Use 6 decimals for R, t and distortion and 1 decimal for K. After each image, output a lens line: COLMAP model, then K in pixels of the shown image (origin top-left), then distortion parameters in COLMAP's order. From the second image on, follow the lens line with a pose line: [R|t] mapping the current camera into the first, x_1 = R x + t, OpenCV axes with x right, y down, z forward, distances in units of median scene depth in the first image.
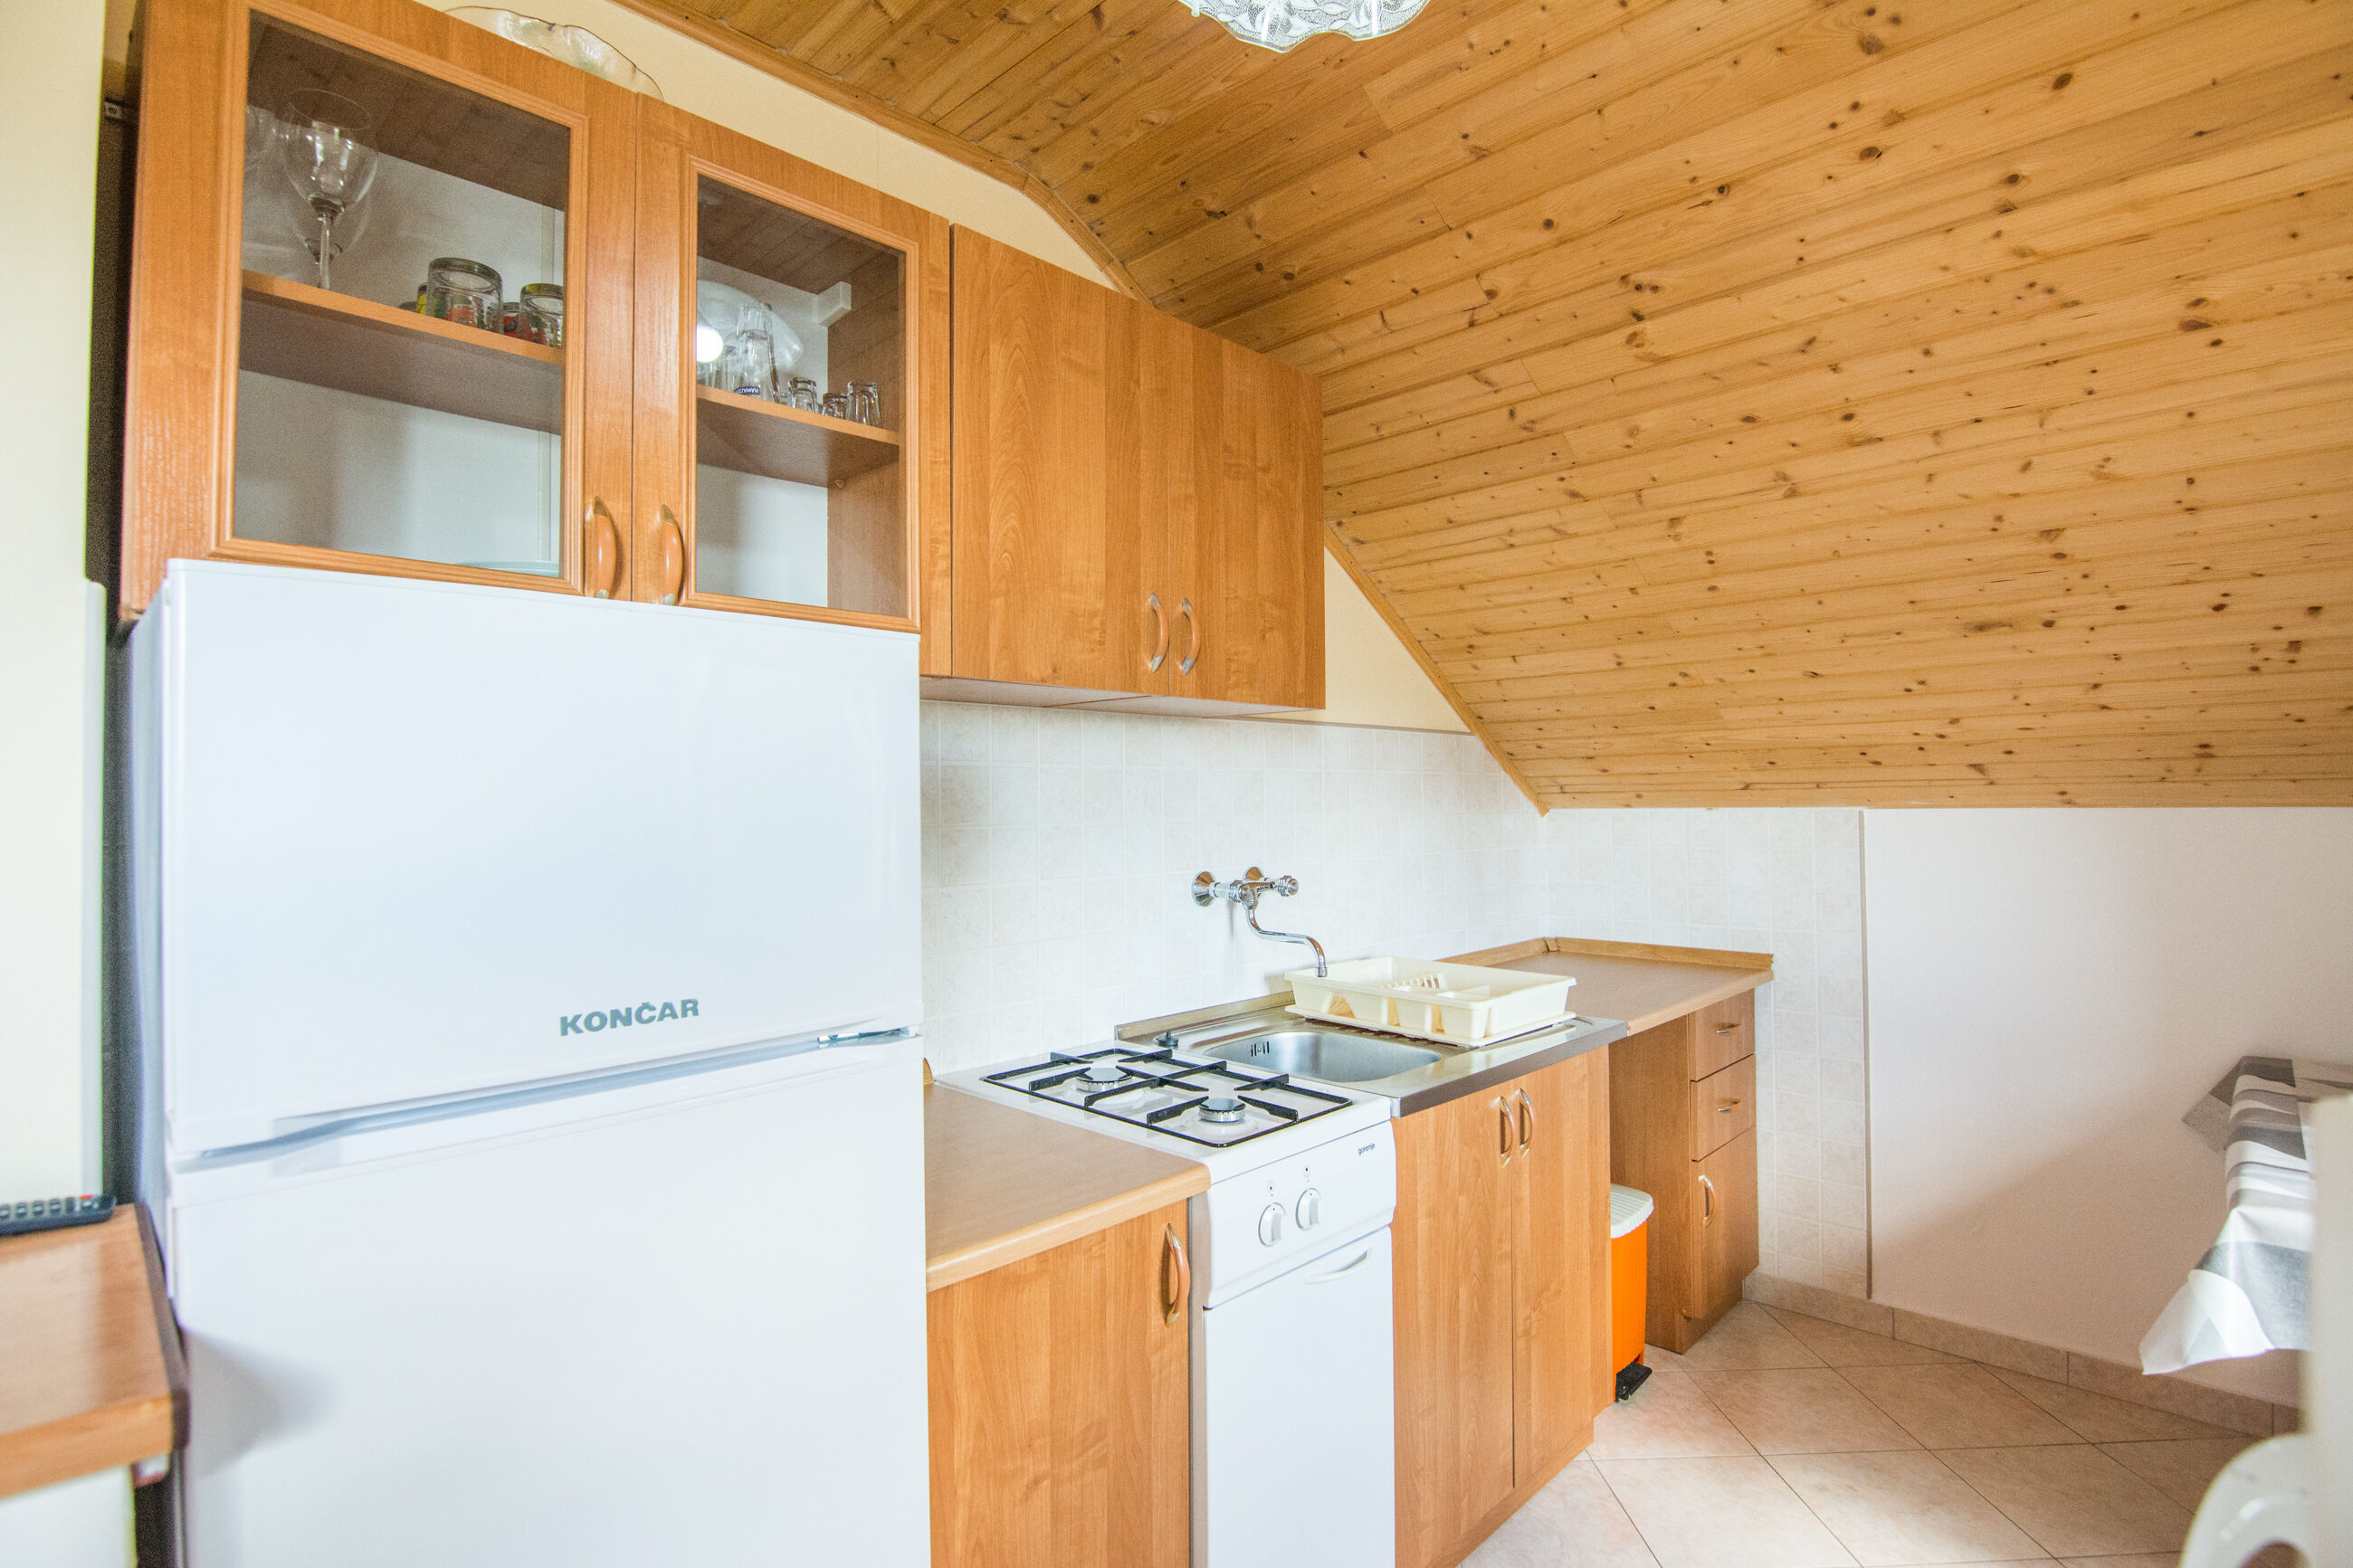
lens RADIAL K [[1182.0, 0, 1176.5], [0, 1182.0, 784.0], [0, 0, 1]] dist [-0.000385, -0.018173]
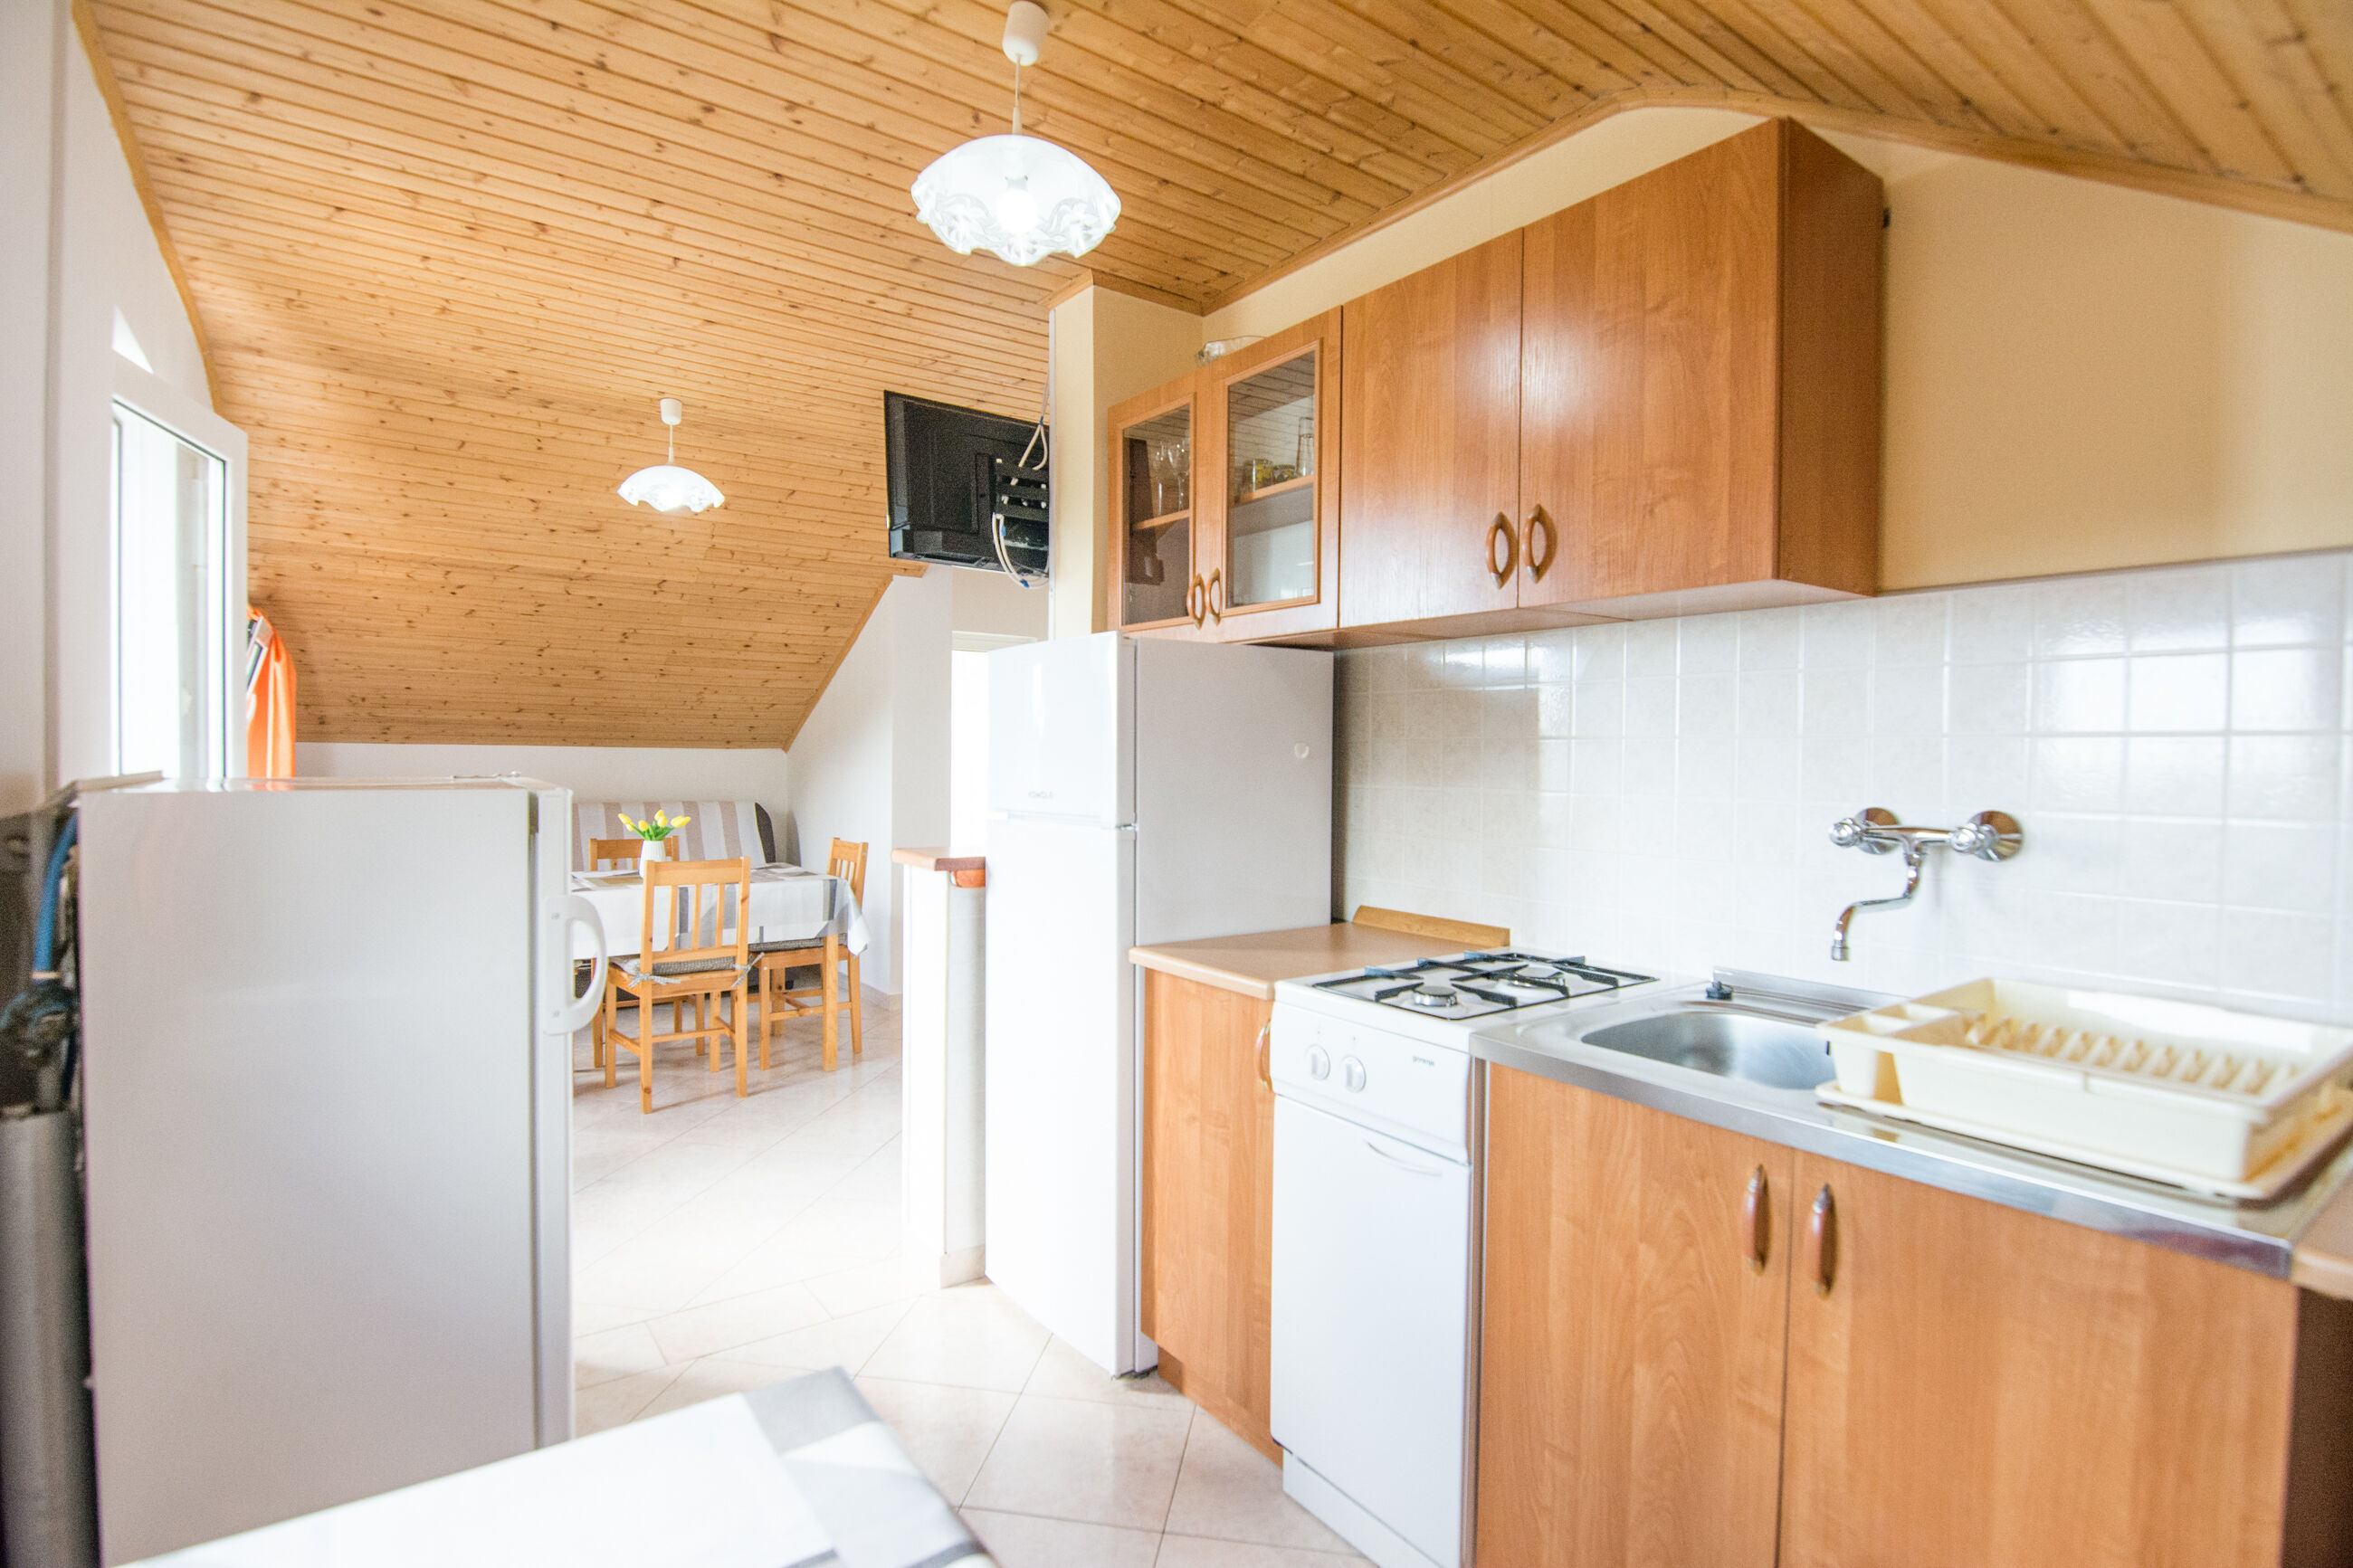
lens RADIAL K [[1140.6, 0, 1176.5], [0, 1140.6, 784.0], [0, 0, 1]] dist [0.001565, -0.000034]
pose [[-0.189016, 0.040056, -0.981157, 0.942300], [0.006213, 0.999196, 0.039595, 0.034780], [0.981954, 0.001389, -0.189113, 0.821641]]
